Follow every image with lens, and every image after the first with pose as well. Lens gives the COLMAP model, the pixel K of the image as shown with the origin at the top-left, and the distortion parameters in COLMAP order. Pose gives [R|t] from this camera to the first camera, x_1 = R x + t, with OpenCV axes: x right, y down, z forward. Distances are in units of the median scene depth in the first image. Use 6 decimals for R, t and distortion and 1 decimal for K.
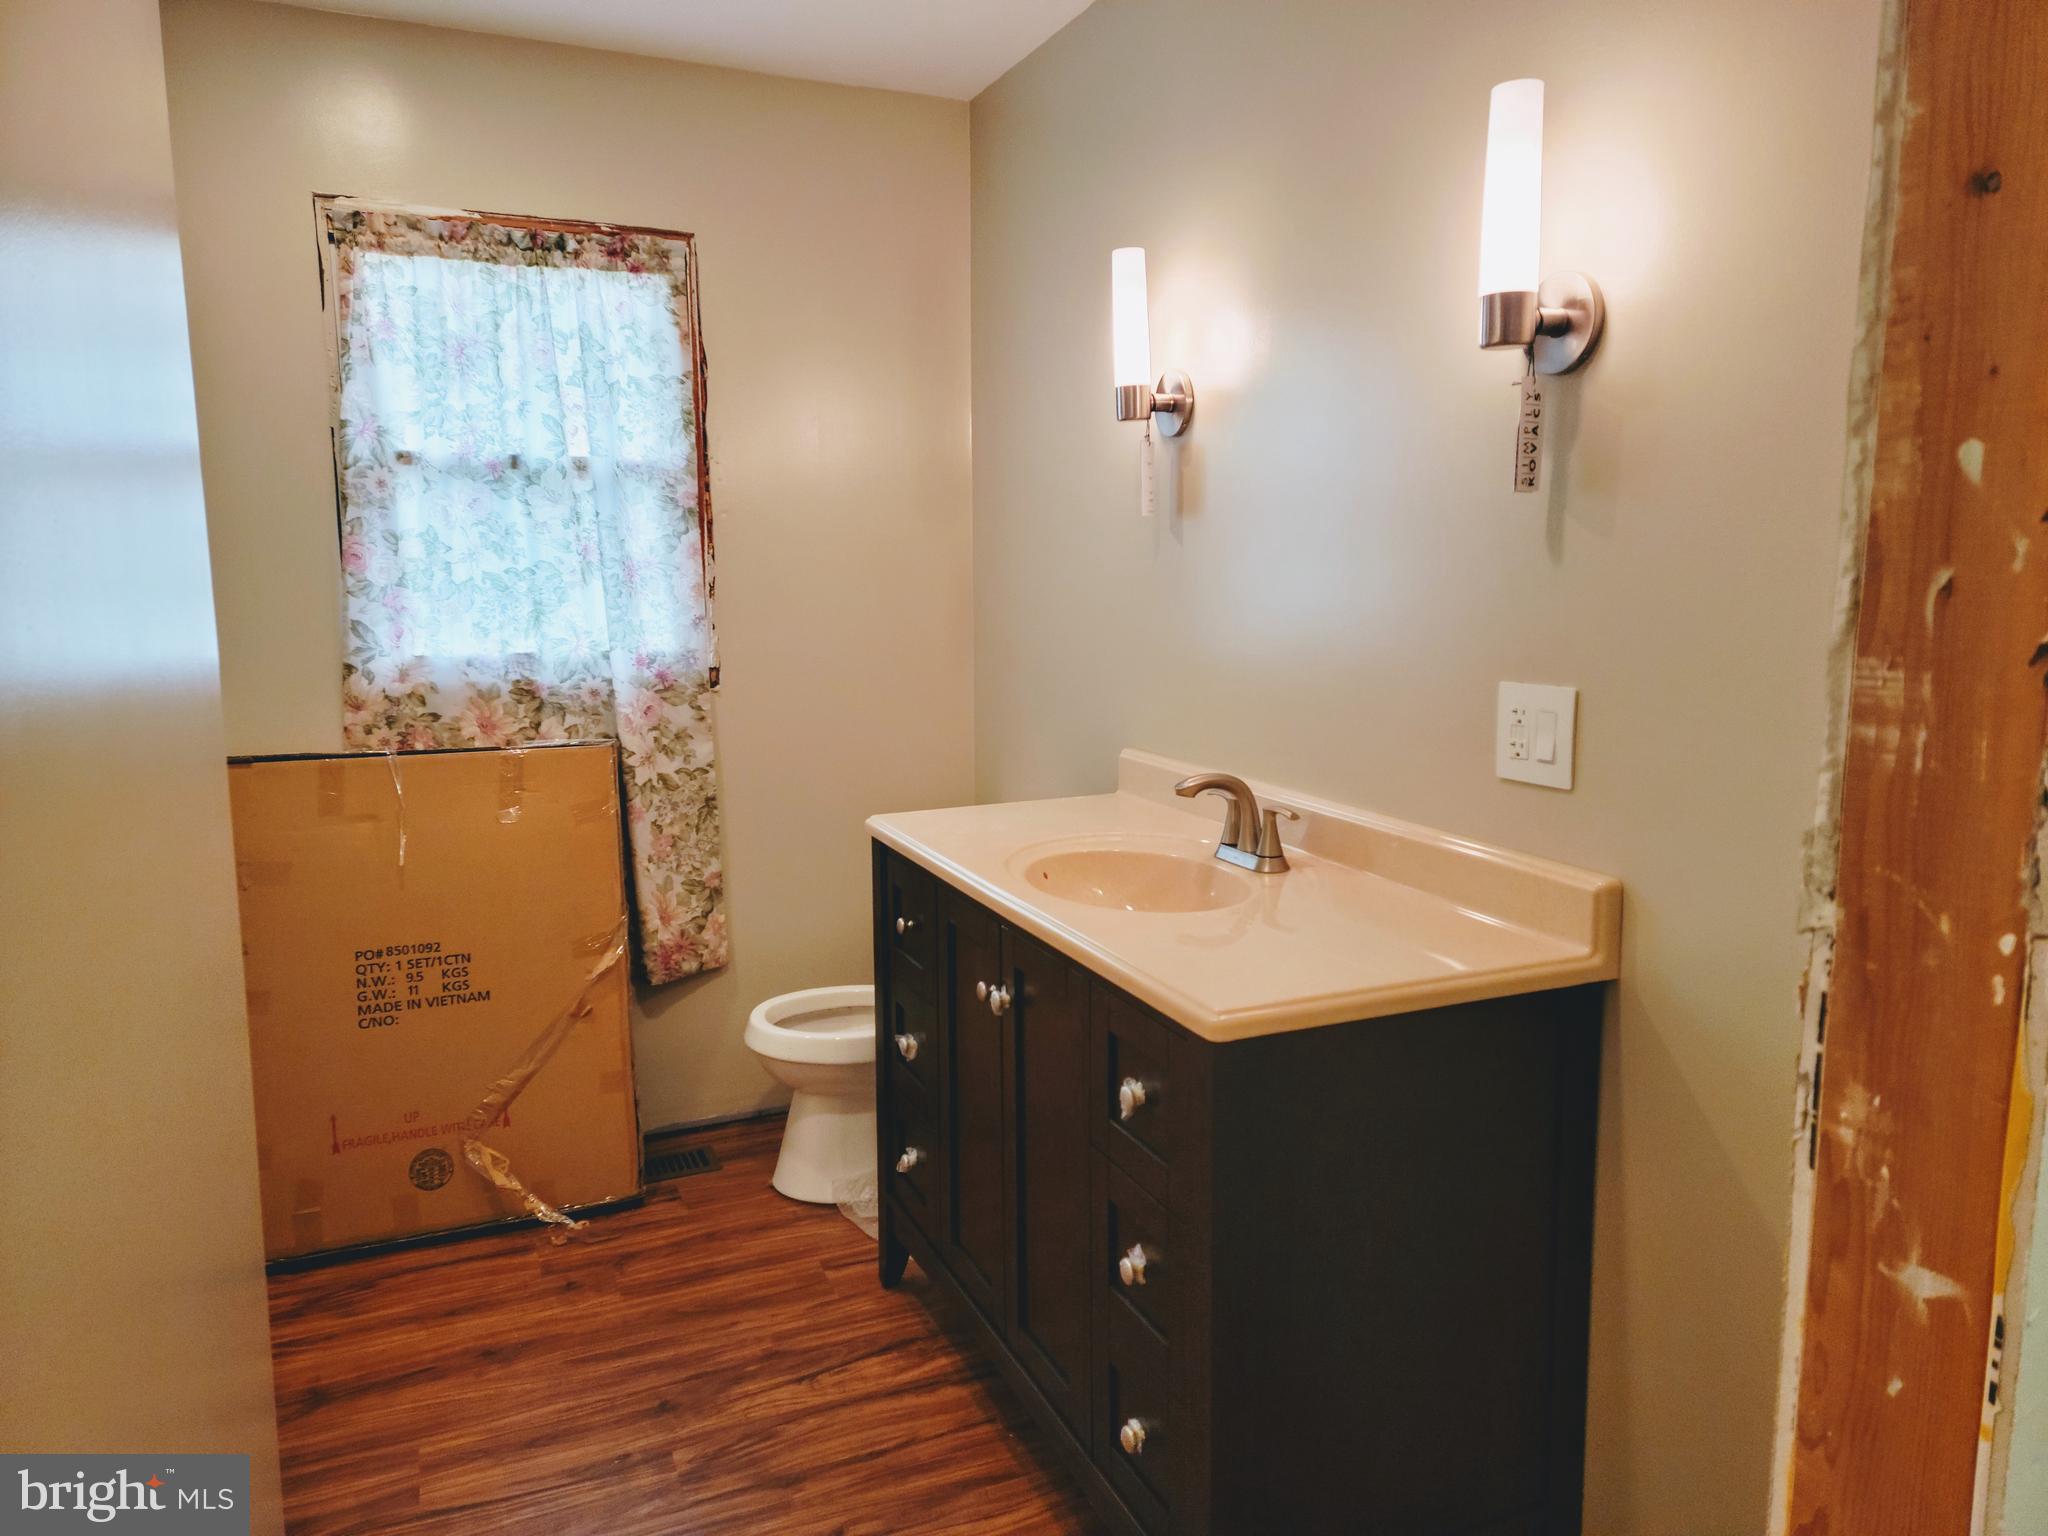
lens RADIAL K [[1411.7, 0, 1024.0], [0, 1411.7, 768.0], [0, 0, 1]] dist [0.118090, -0.095232]
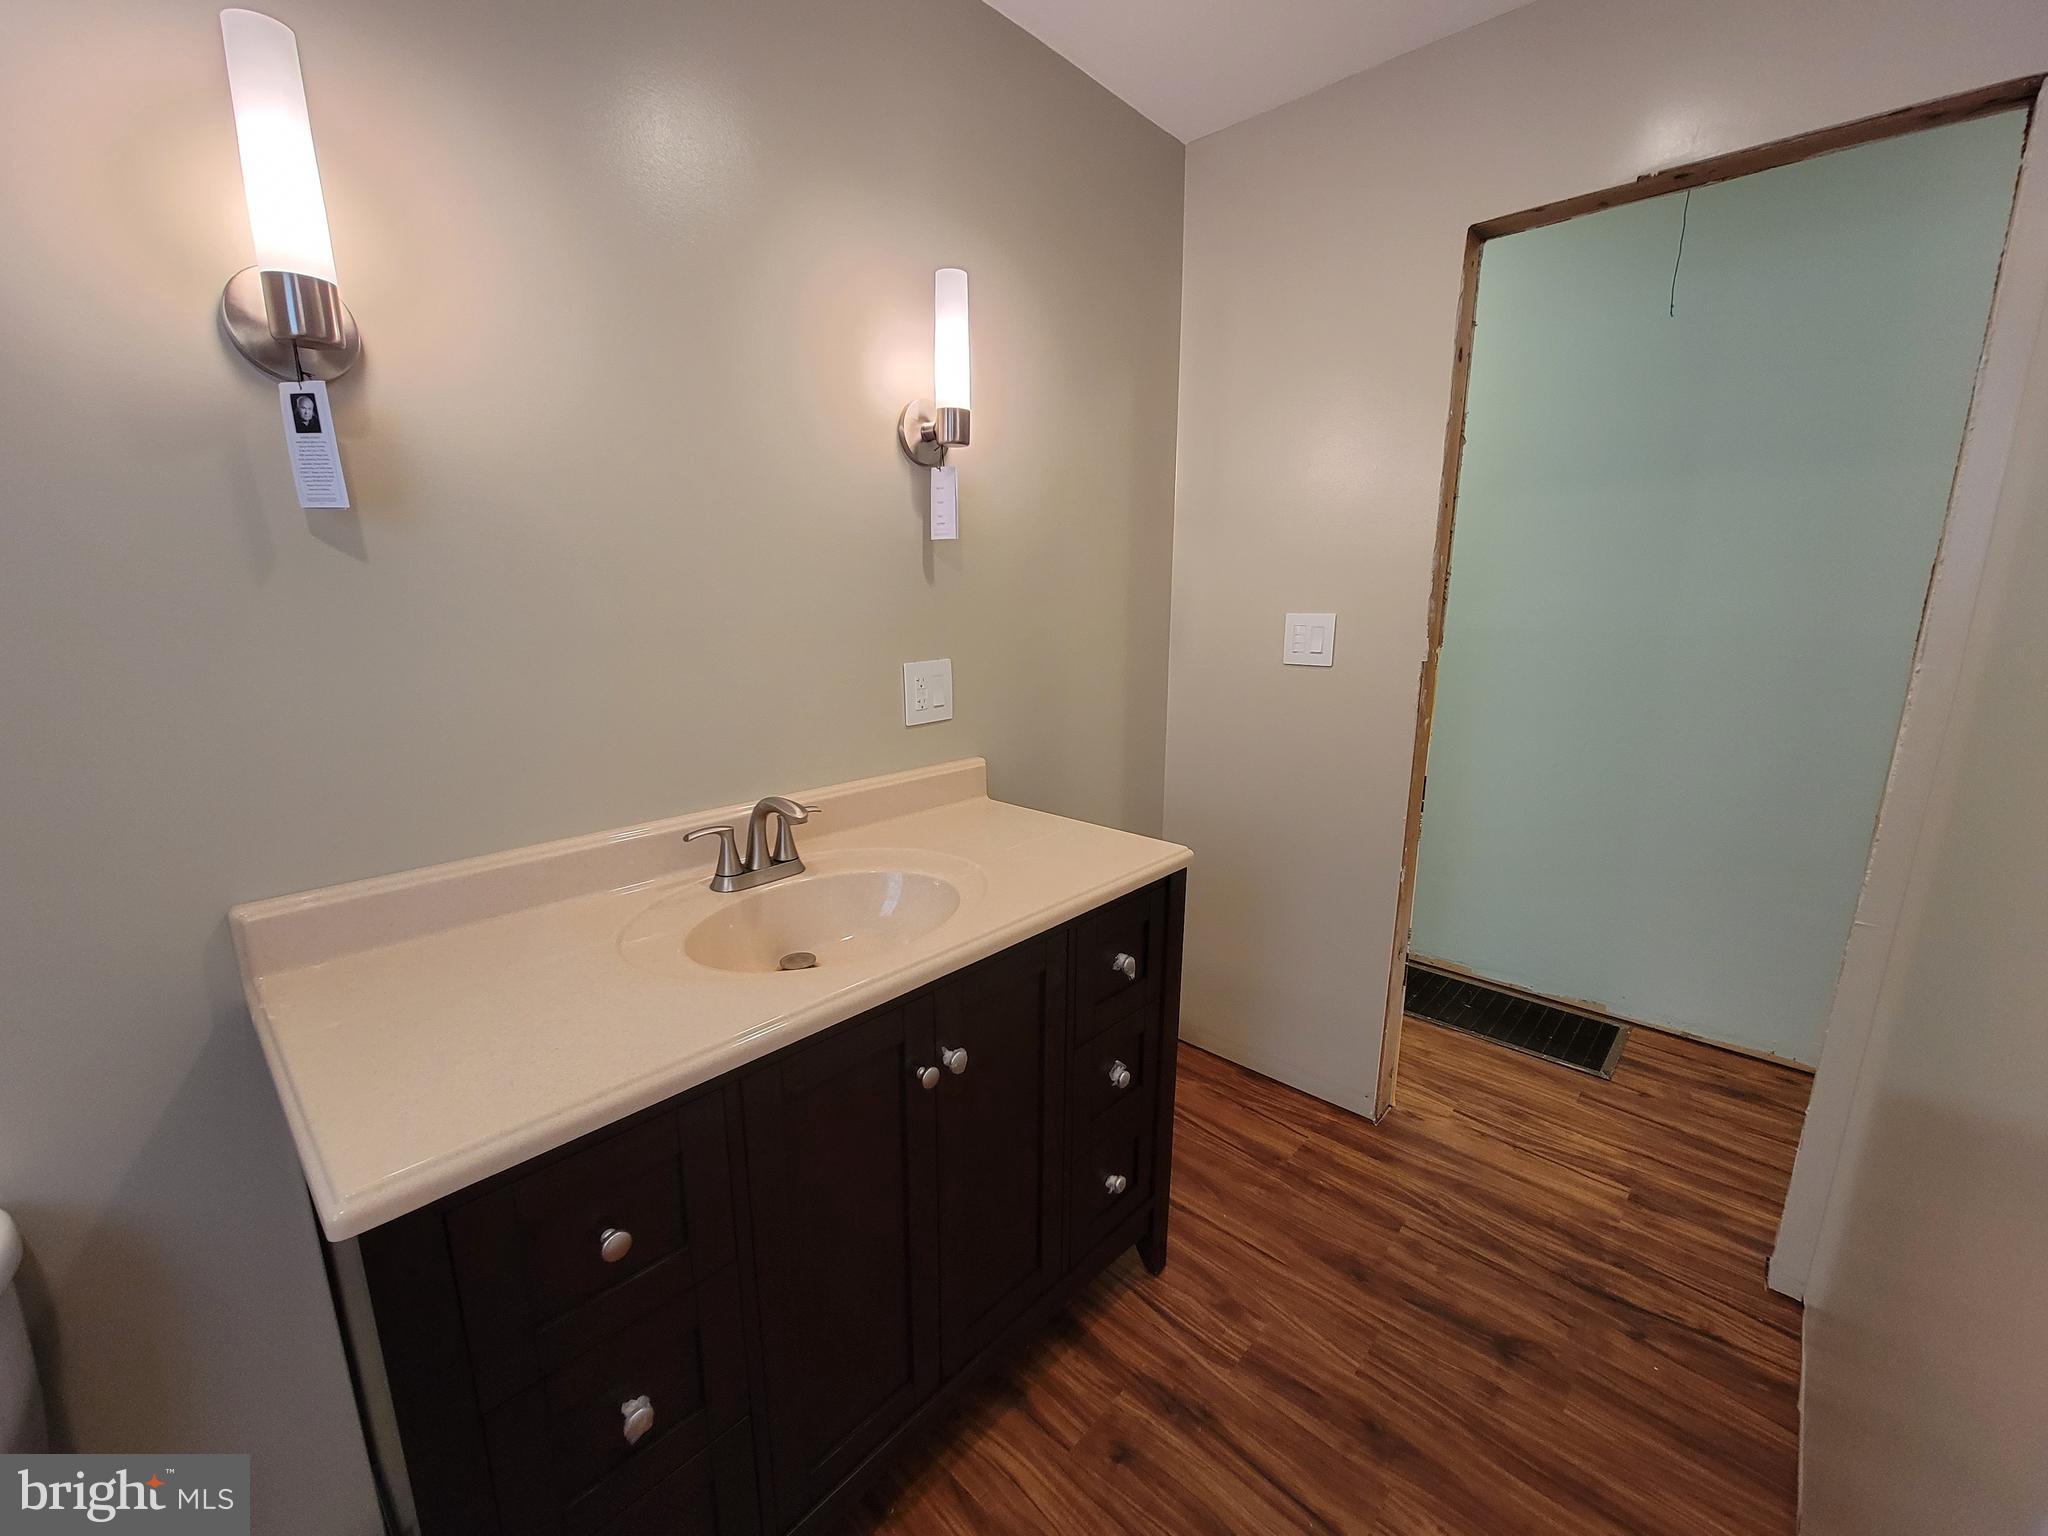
lens RADIAL K [[838.2, 0, 1019.3], [0, 838.2, 781.2], [0, 0, 1]] dist [-0.000284, -0.000306]
pose [[-0.393825, -0.208125, 0.895313, -0.900495], [0.141901, 0.948587, 0.282927, -0.295298], [-0.908166, 0.238469, -0.344044, 2.041263]]
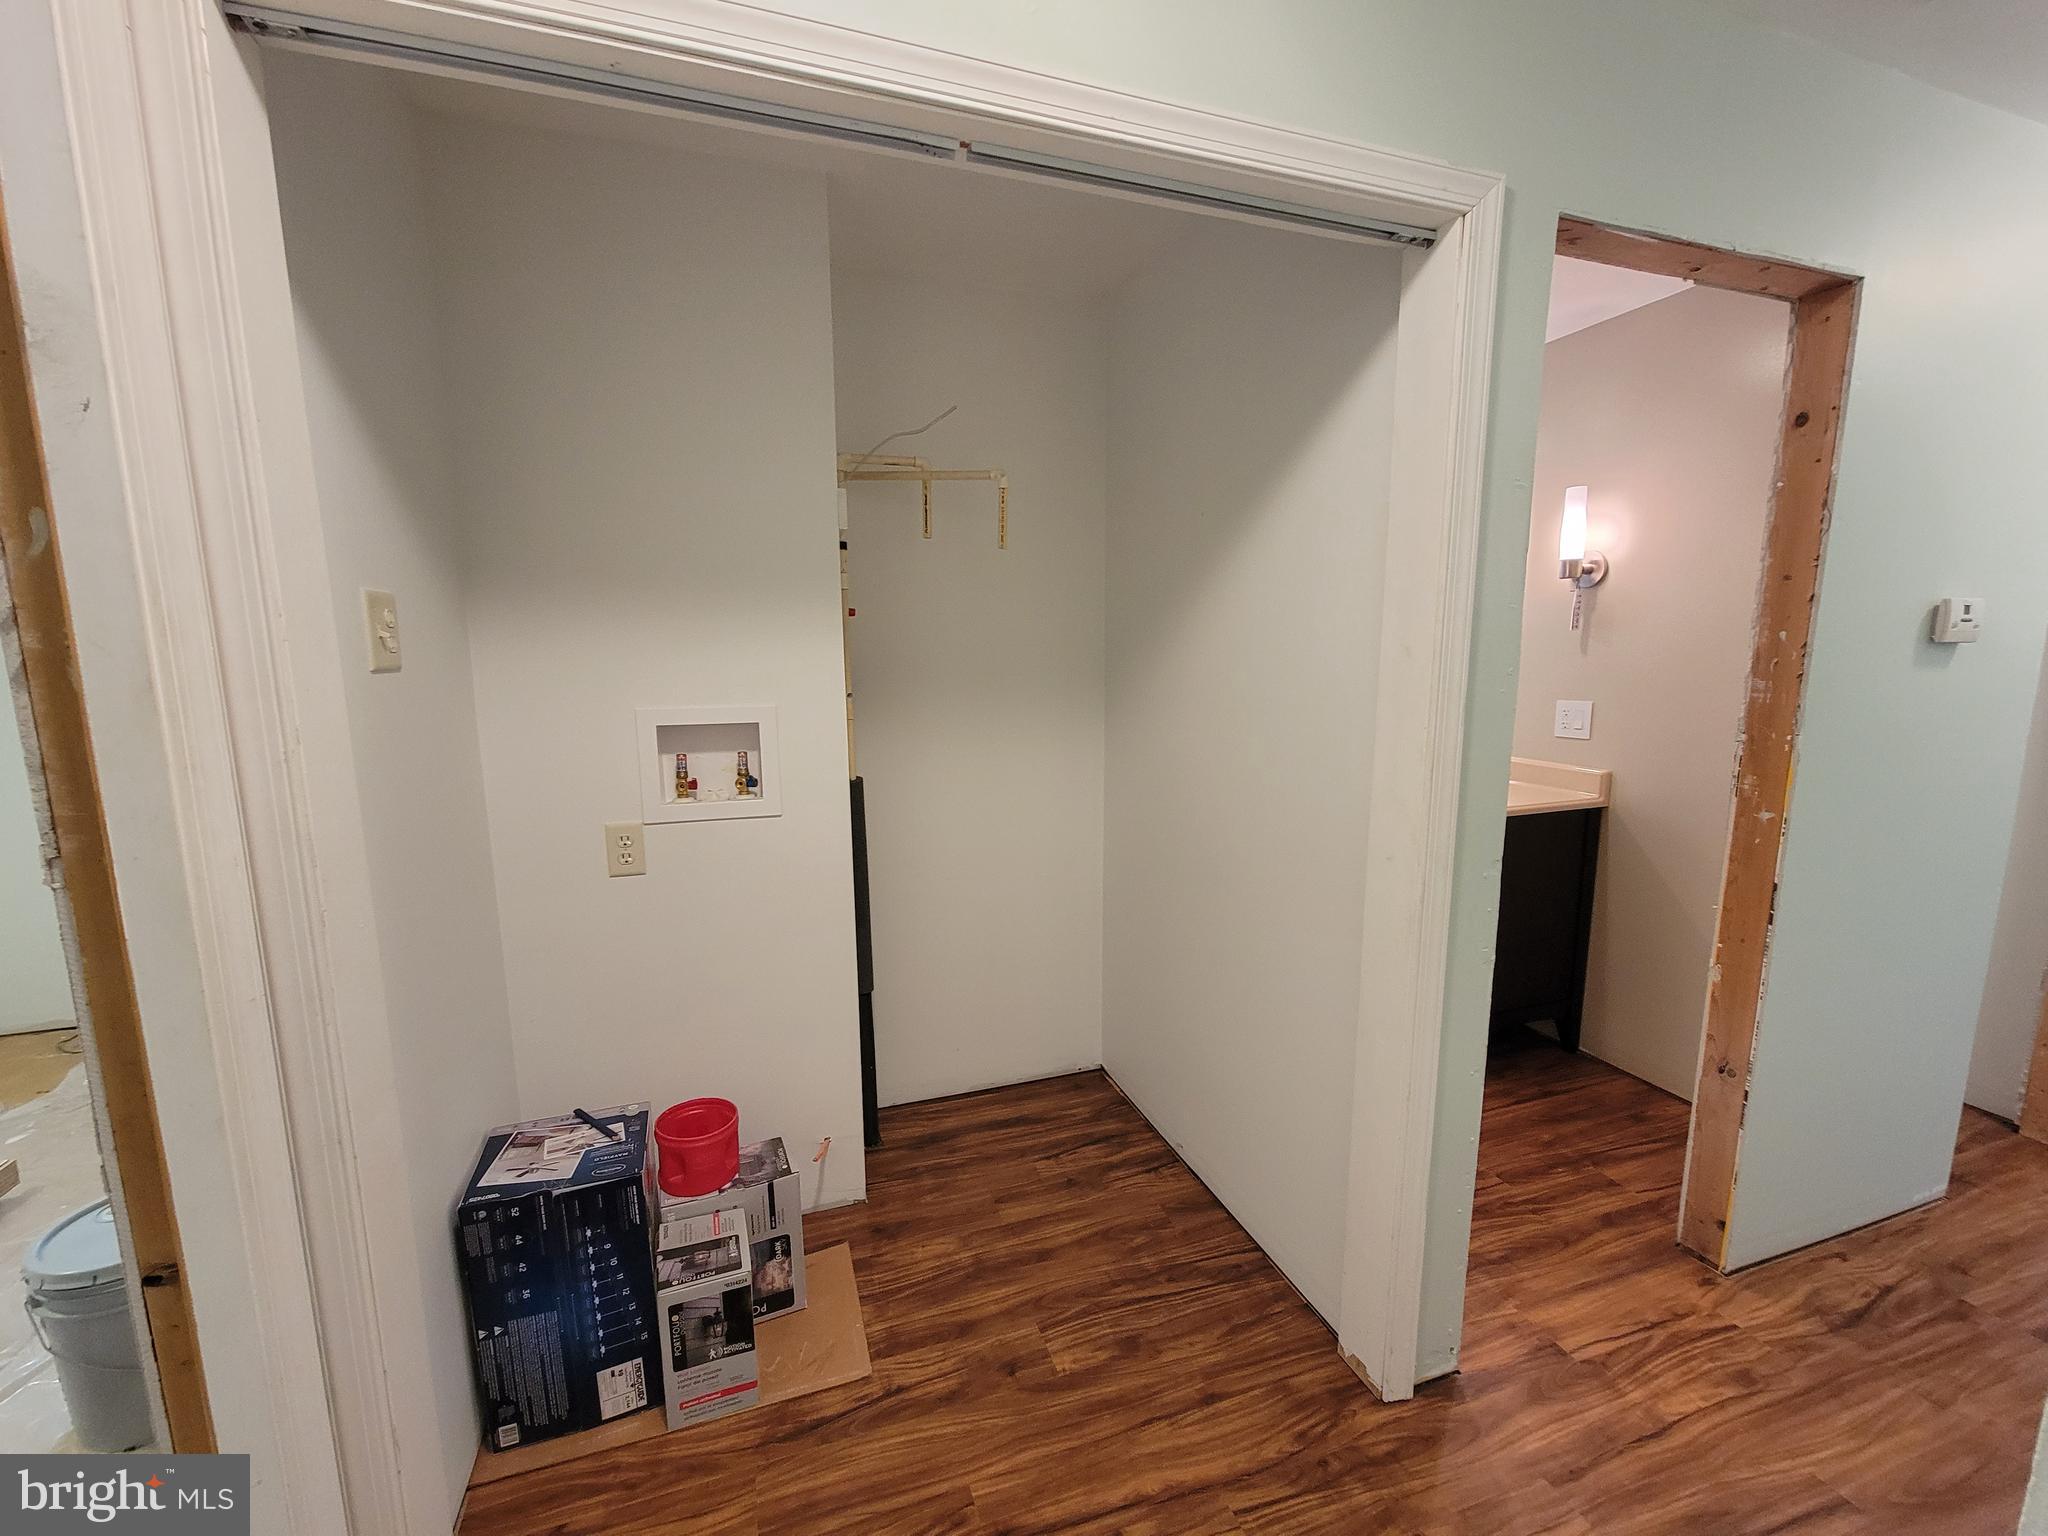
lens RADIAL K [[838.2, 0, 1019.3], [0, 838.2, 781.2], [0, 0, 1]] dist [-0.000284, -0.000306]
pose [[0.996173, 0.013512, -0.086347, -0.893090], [-0.012880, 0.999886, 0.007873, 0.154103], [0.086444, -0.006731, 0.996234, -1.089128]]
